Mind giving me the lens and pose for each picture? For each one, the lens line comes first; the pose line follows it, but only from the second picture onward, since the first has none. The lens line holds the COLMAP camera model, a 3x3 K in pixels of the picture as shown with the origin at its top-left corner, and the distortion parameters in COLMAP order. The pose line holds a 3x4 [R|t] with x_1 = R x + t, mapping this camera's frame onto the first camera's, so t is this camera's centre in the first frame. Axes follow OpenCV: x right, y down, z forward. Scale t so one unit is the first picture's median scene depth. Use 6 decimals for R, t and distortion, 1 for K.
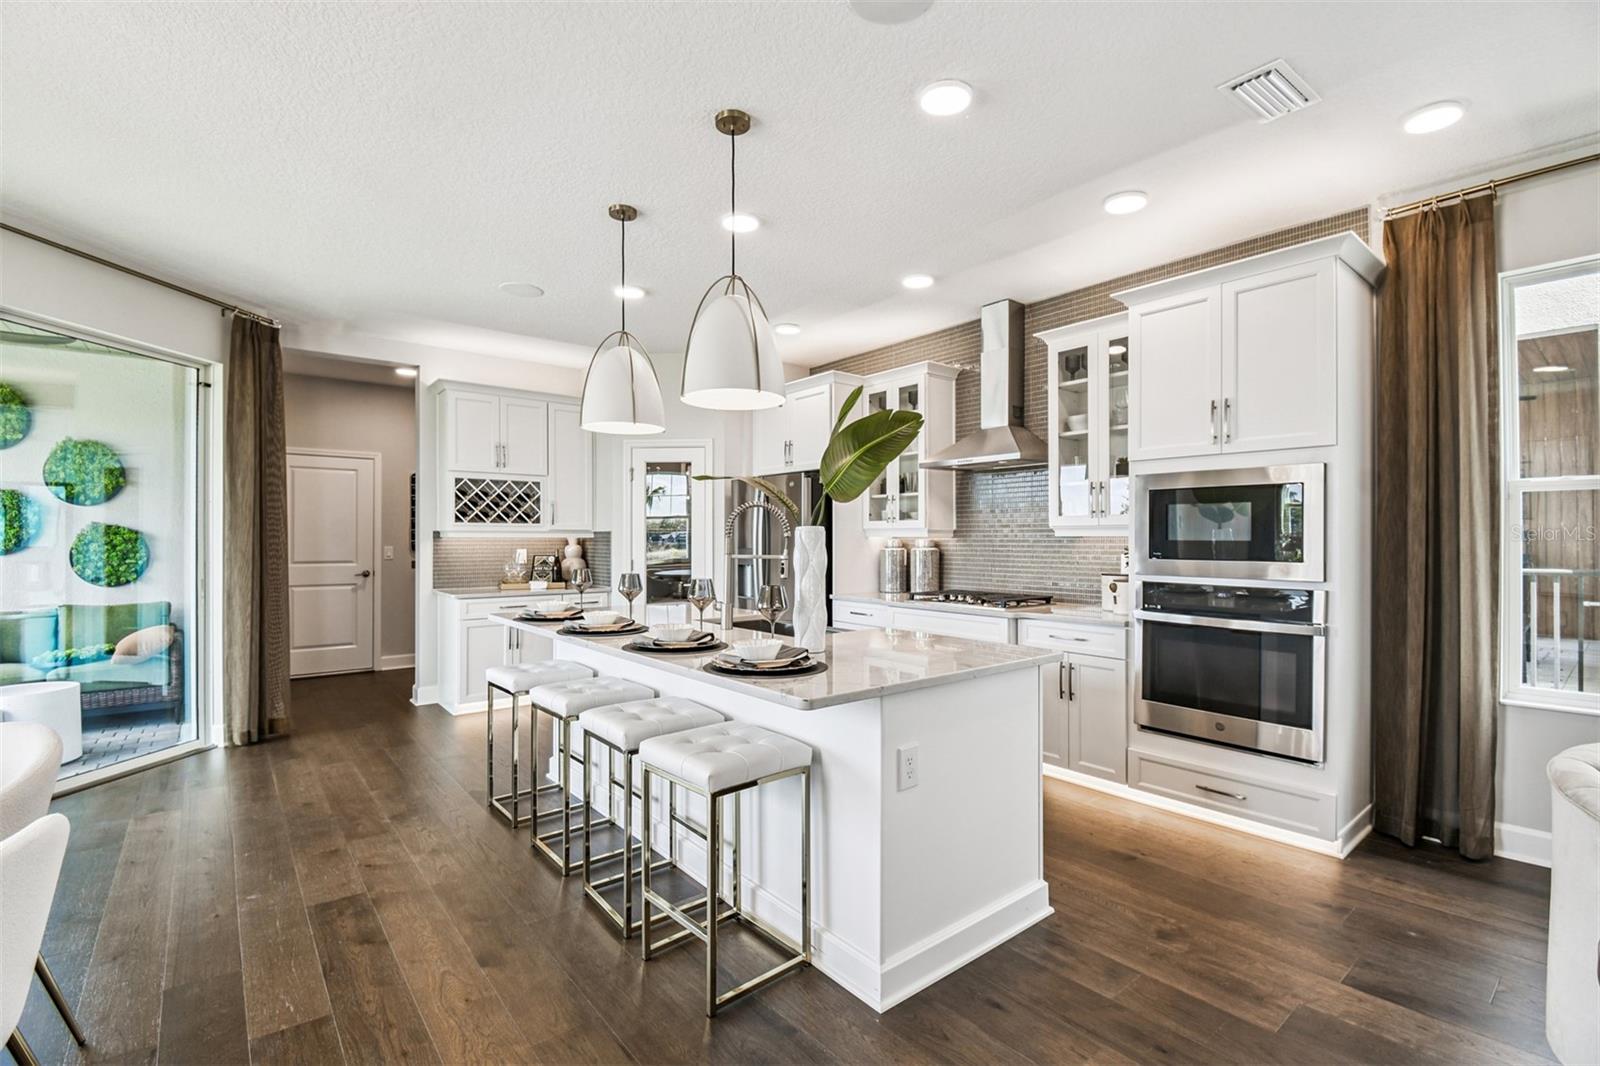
lens RADIAL K [[703.9, 0, 796.2], [0, 703.9, 538.4], [0, 0, 1]] dist [0.021966, -0.028736]
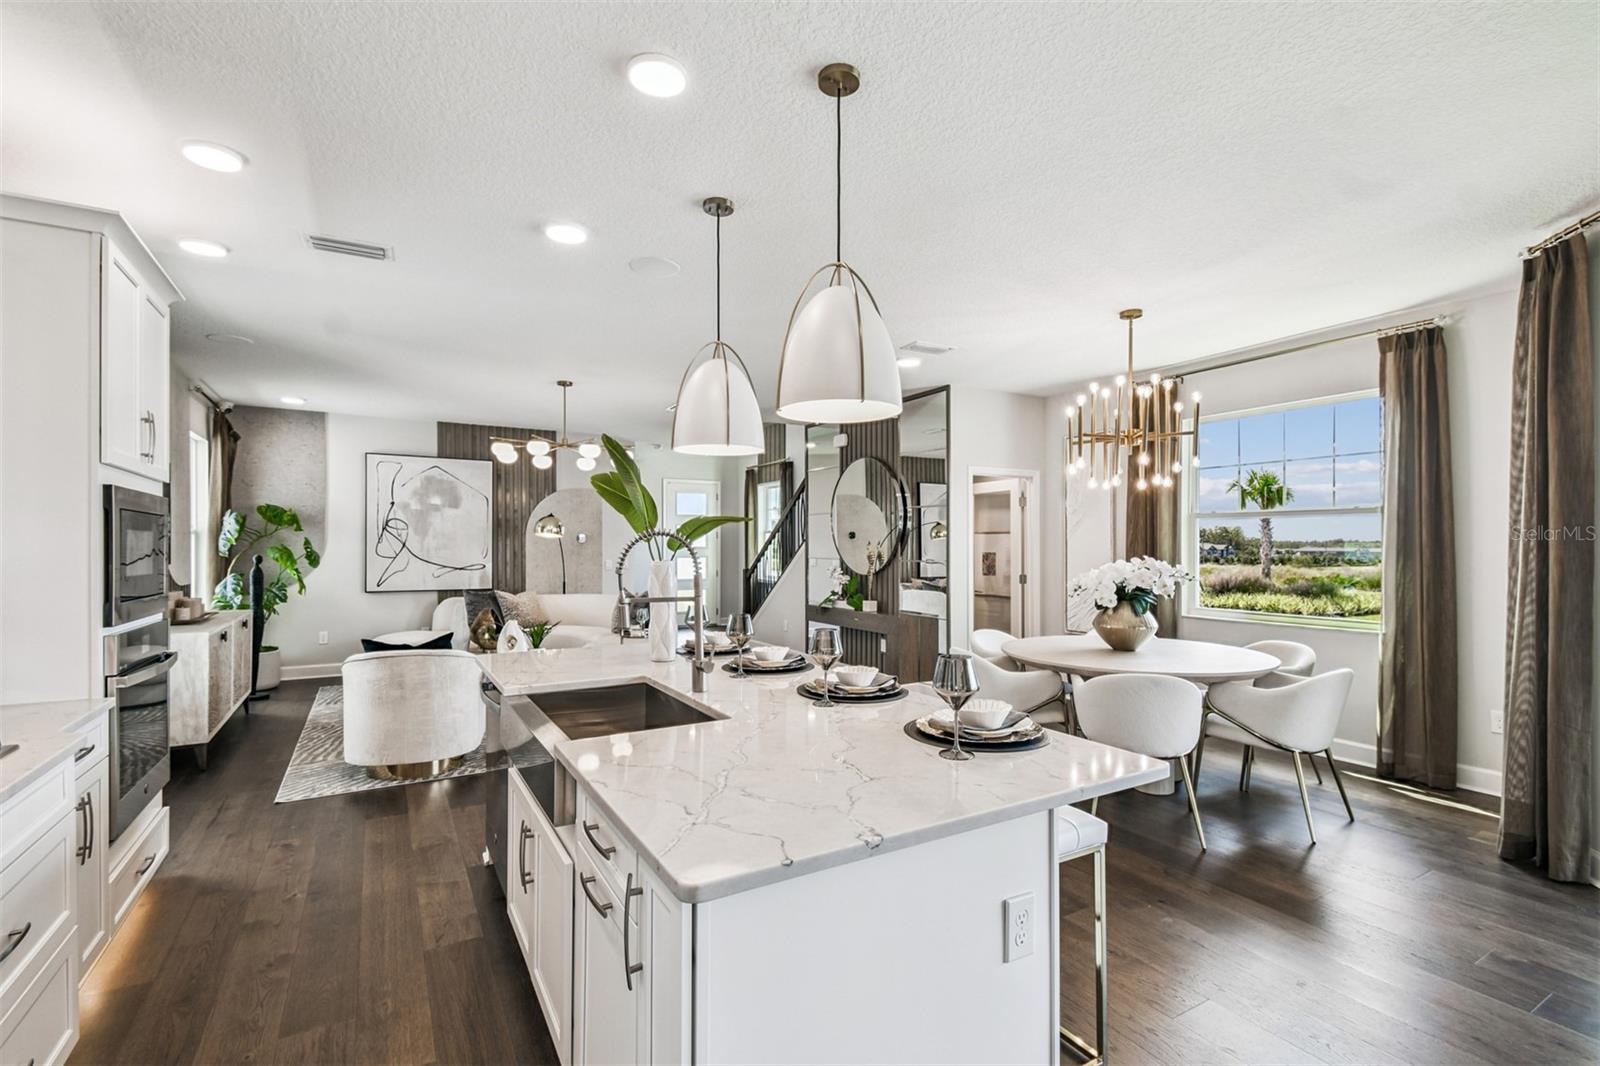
lens RADIAL K [[714.5, 0, 795.5], [0, 714.5, 540.9], [0, 0, 1]] dist [0.031660, -0.017897]
pose [[-0.987440, -0.000596, 0.157991, -0.234761], [-0.002104, 0.999954, -0.009377, -0.022480], [-0.157978, -0.009592, -0.987396, 1.257017]]
